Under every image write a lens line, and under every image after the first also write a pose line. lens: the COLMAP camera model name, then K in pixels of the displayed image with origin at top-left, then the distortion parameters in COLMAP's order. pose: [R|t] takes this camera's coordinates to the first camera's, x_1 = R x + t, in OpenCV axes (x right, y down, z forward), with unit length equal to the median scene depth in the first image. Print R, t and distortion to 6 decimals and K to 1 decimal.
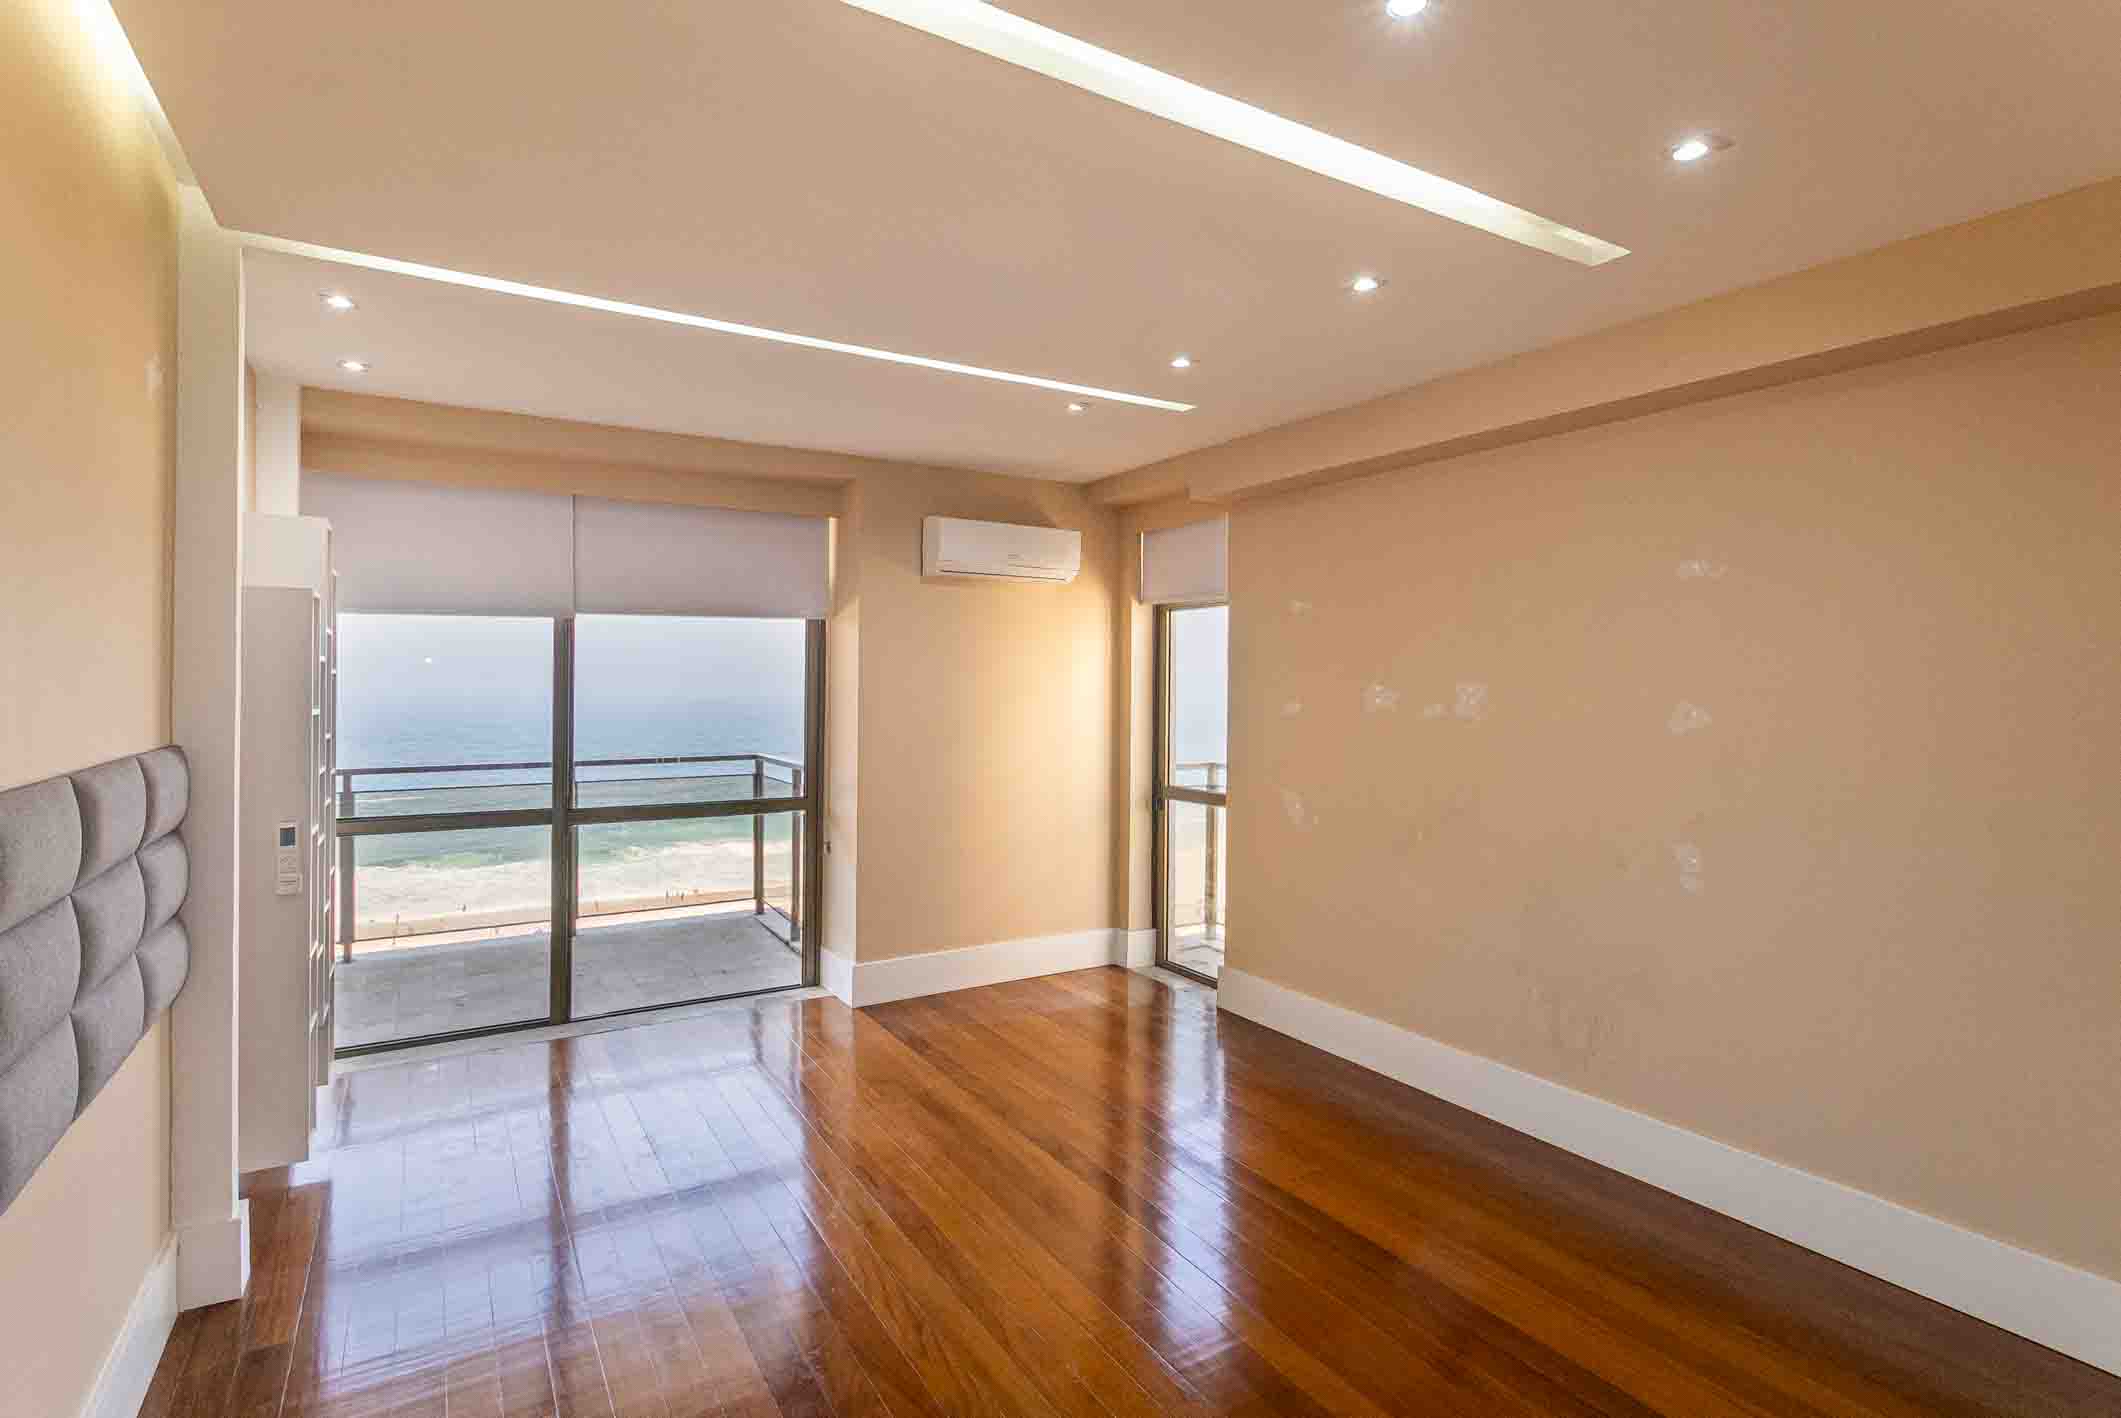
lens RADIAL K [[1011.5, 0, 1058.6], [0, 1011.5, 702.0], [0, 0, 1]] dist [0.001536, 0.000344]
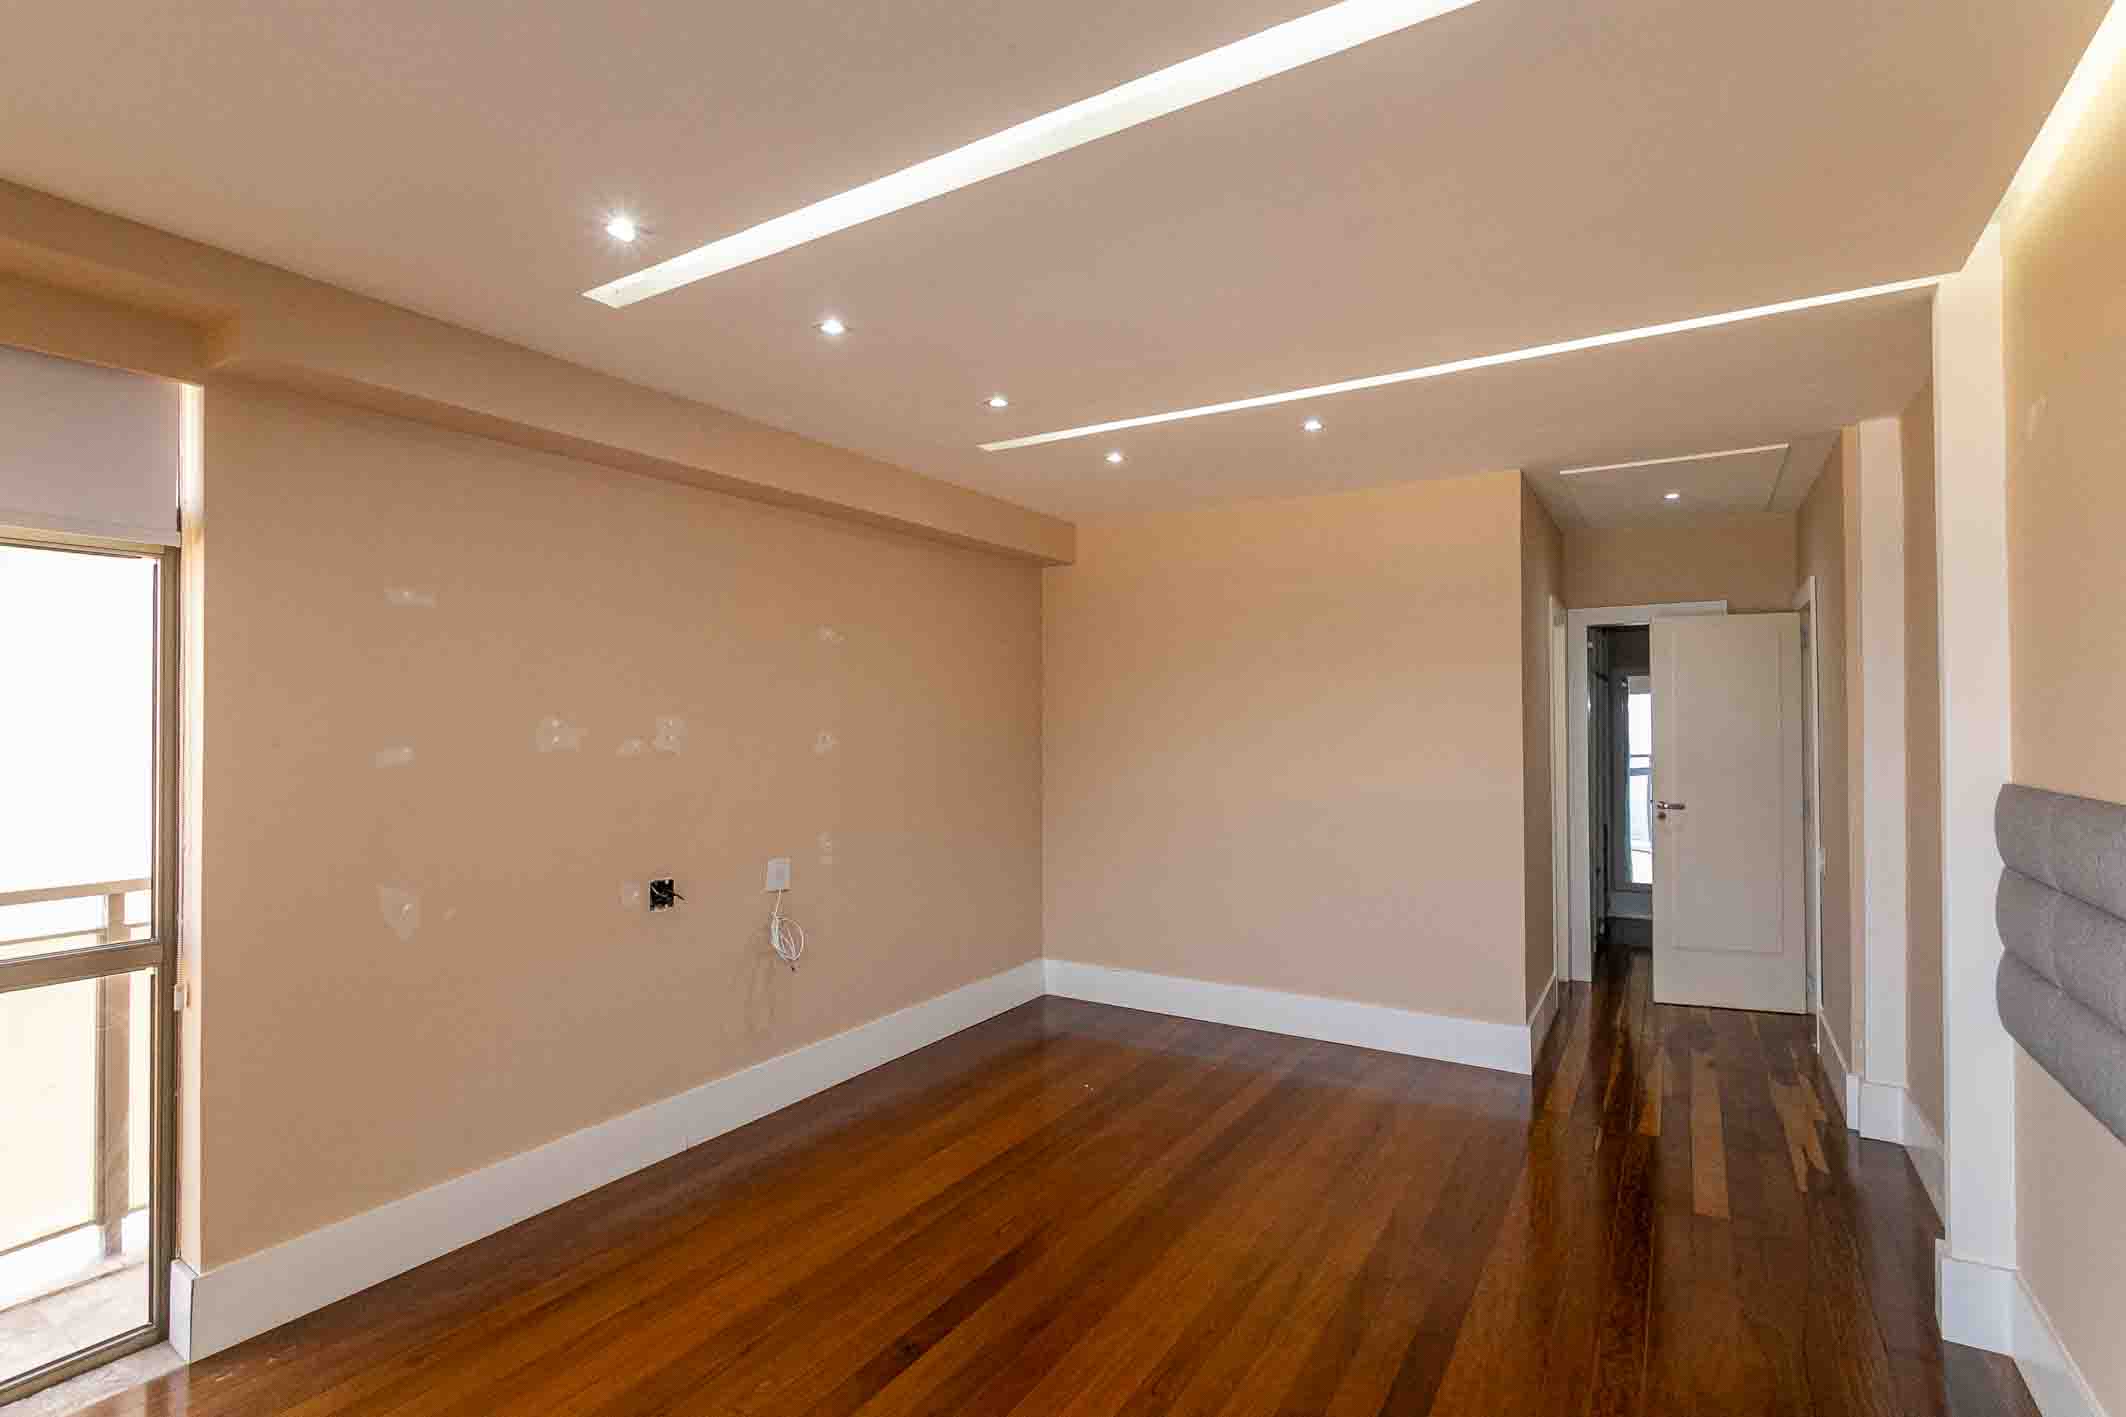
lens RADIAL K [[1013.9, 0, 1061.9], [0, 1013.9, 703.7], [0, 0, 1]] dist [0.001536, 0.000344]
pose [[-0.453543, -0.002611, 0.891230, -0.621635], [0.000238, 0.999995, 0.003050, -0.033220], [-0.891234, 0.001595, -0.453540, 1.084739]]
